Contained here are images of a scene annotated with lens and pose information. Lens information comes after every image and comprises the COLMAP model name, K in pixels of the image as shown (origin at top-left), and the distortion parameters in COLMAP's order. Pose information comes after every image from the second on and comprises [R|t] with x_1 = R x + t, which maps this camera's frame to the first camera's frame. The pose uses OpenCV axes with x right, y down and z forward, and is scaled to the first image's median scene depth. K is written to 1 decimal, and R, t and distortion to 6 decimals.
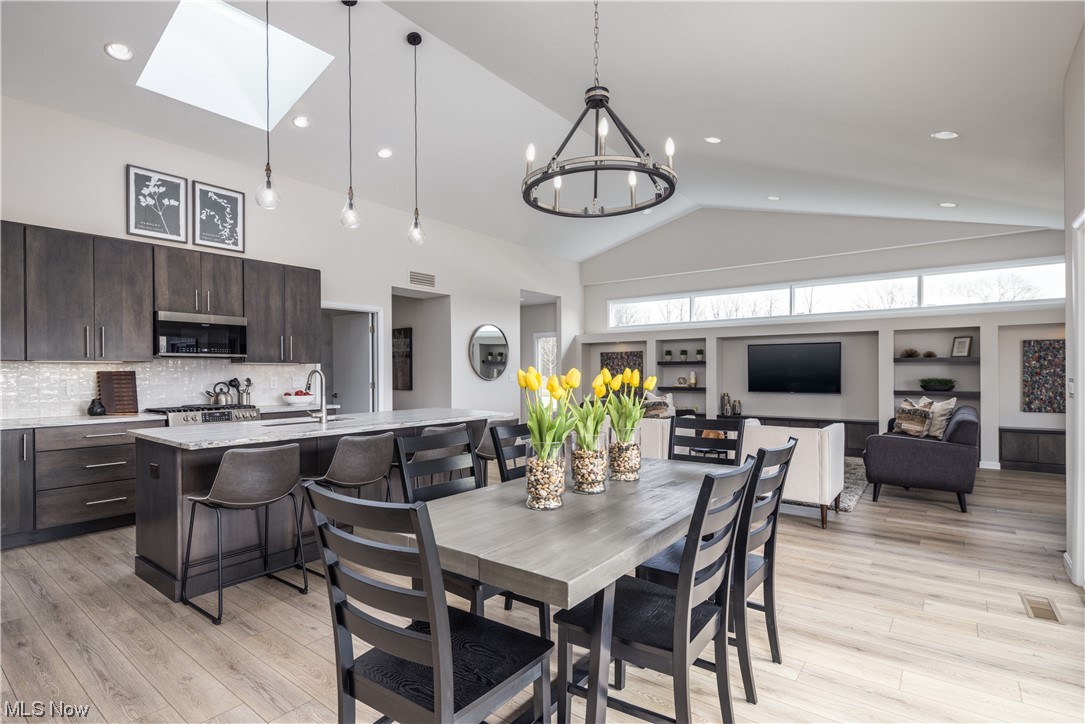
lens RADIAL K [[530.1, 0, 539.2], [0, 530.1, 371.7], [0, 0, 1]] dist [0.003476, -0.001557]
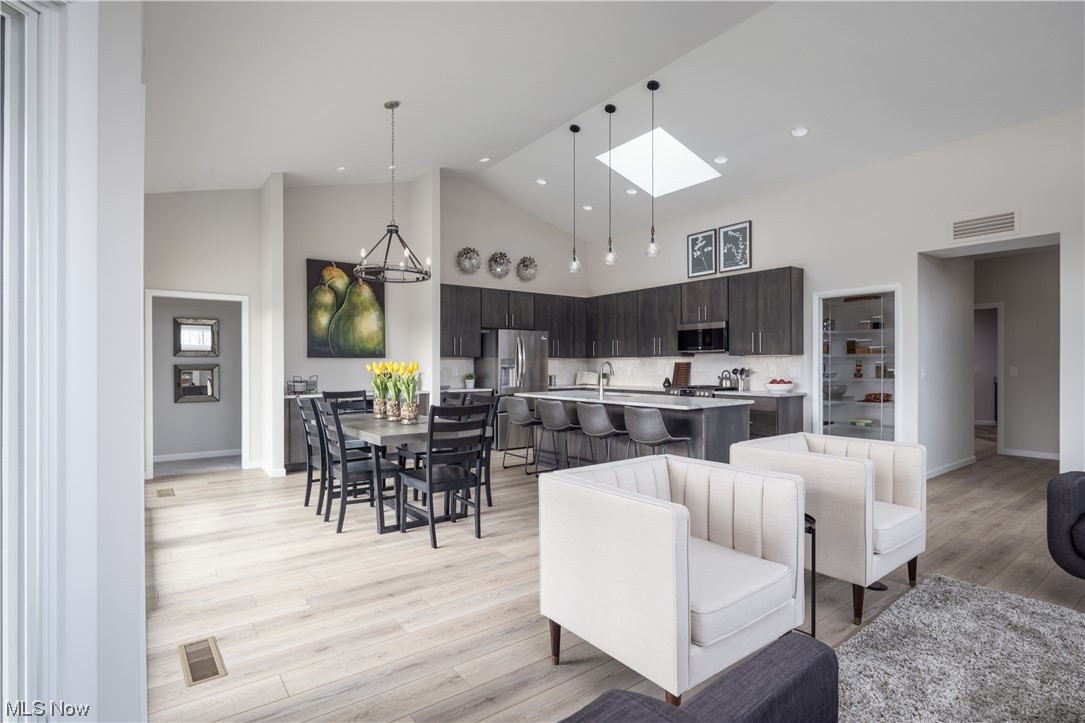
lens RADIAL K [[530.1, 0, 543.0], [0, 530.1, 366.8], [0, 0, 1]] dist [0.003476, -0.001557]
pose [[-0.255330, 0.008715, -0.966815, 0.866688], [0.002590, 0.999962, 0.008330, -0.001679], [0.966850, -0.000377, -0.255343, 0.930465]]
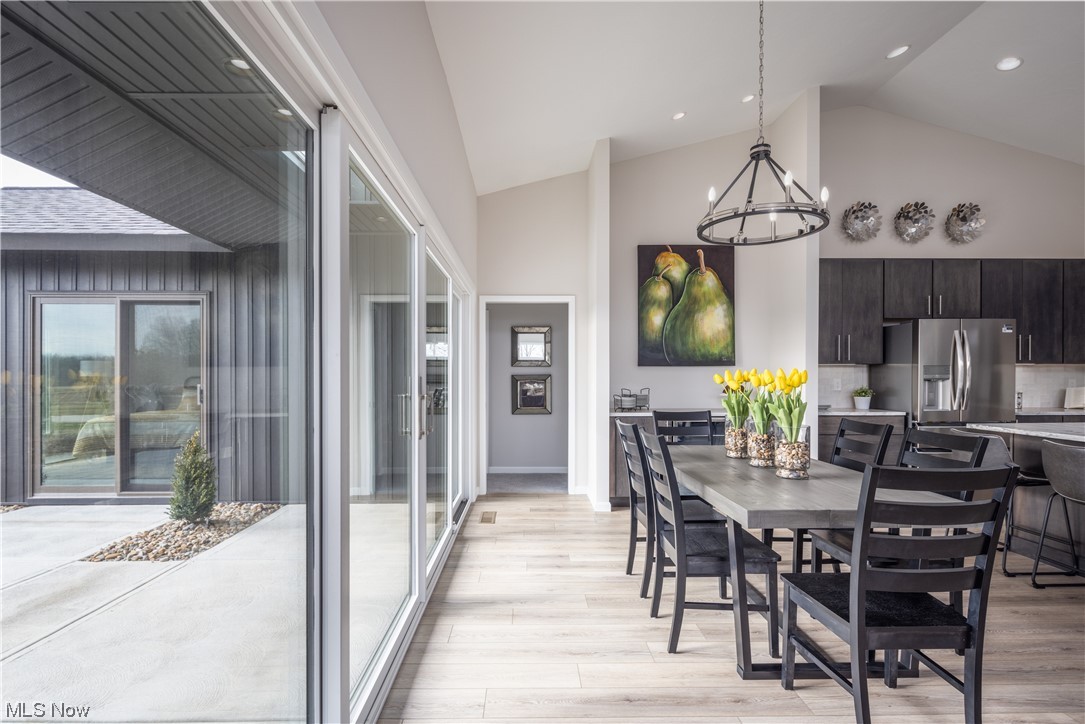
lens RADIAL K [[530.1, 0, 531.5], [0, 530.1, 382.0], [0, 0, 1]] dist [0.003476, -0.001557]
pose [[-0.778996, 0.012687, -0.626900, 0.595506], [0.004978, 0.999889, 0.014049, 0.000840], [0.627009, 0.007823, -0.778973, 0.738386]]
